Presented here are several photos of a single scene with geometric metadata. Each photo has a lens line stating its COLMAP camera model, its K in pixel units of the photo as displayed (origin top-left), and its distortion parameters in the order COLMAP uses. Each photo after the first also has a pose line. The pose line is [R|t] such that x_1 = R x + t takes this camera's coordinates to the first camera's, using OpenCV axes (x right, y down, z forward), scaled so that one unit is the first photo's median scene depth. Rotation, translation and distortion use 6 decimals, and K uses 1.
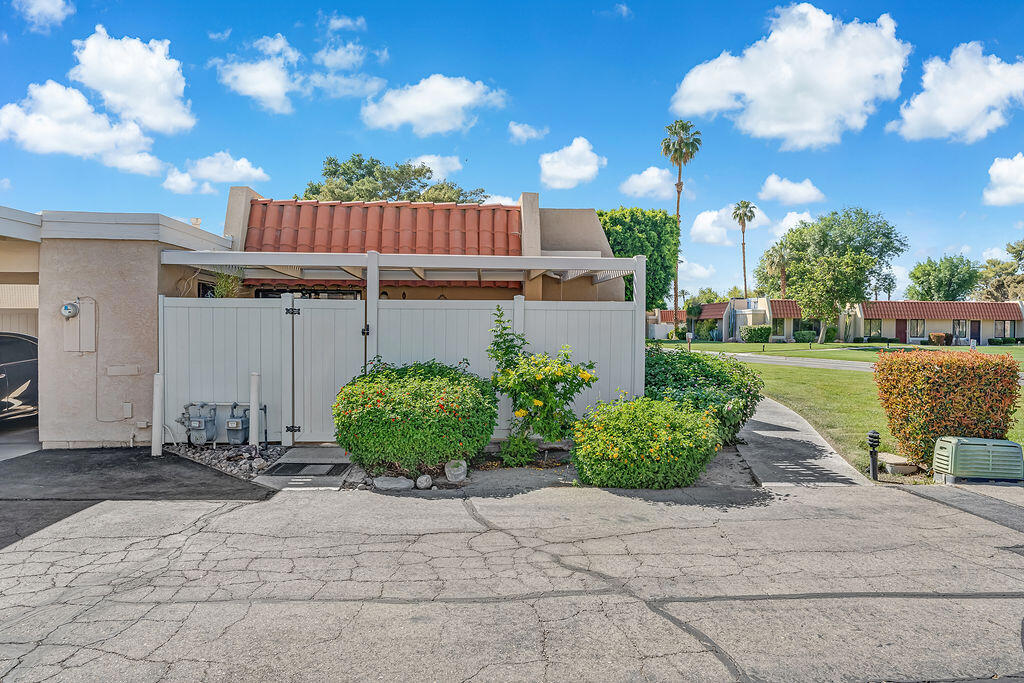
lens RADIAL K [[650.3, 0, 511.5], [0, 650.3, 338.8], [0, 0, 1]] dist [-0.004565, -0.000793]
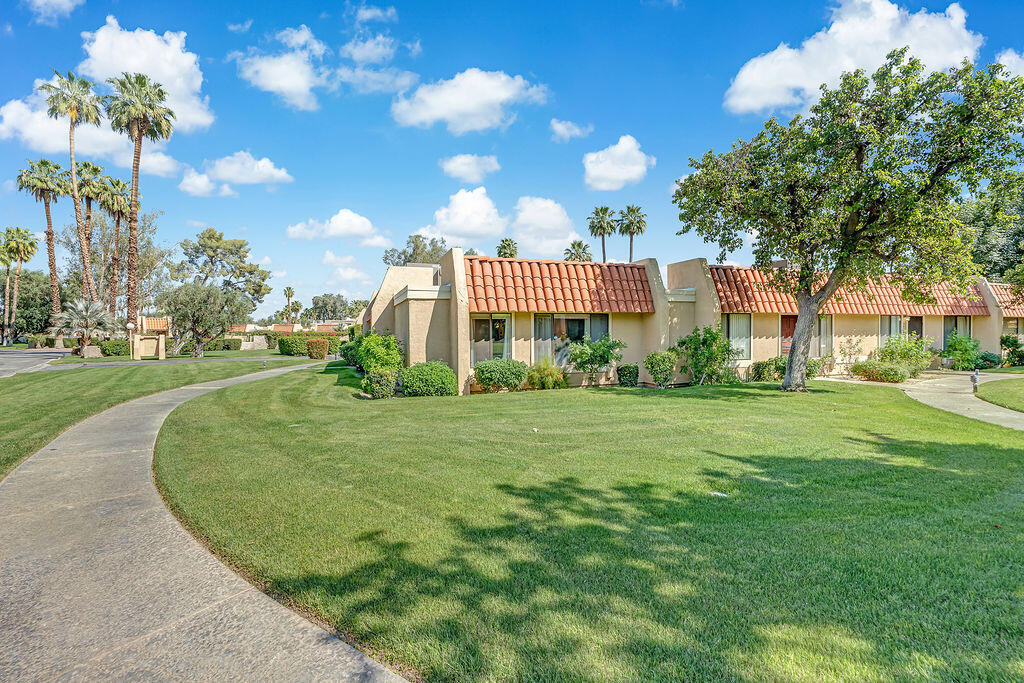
lens RADIAL K [[459.2, 0, 517.8], [0, 459.2, 335.3], [0, 0, 1]] dist [0.011480, 0.000222]
pose [[0.996095, -0.002128, -0.088261, 0.007404], [0.000067, 0.999727, -0.023351, -0.007123], [0.088287, 0.023254, 0.995824, 0.364436]]
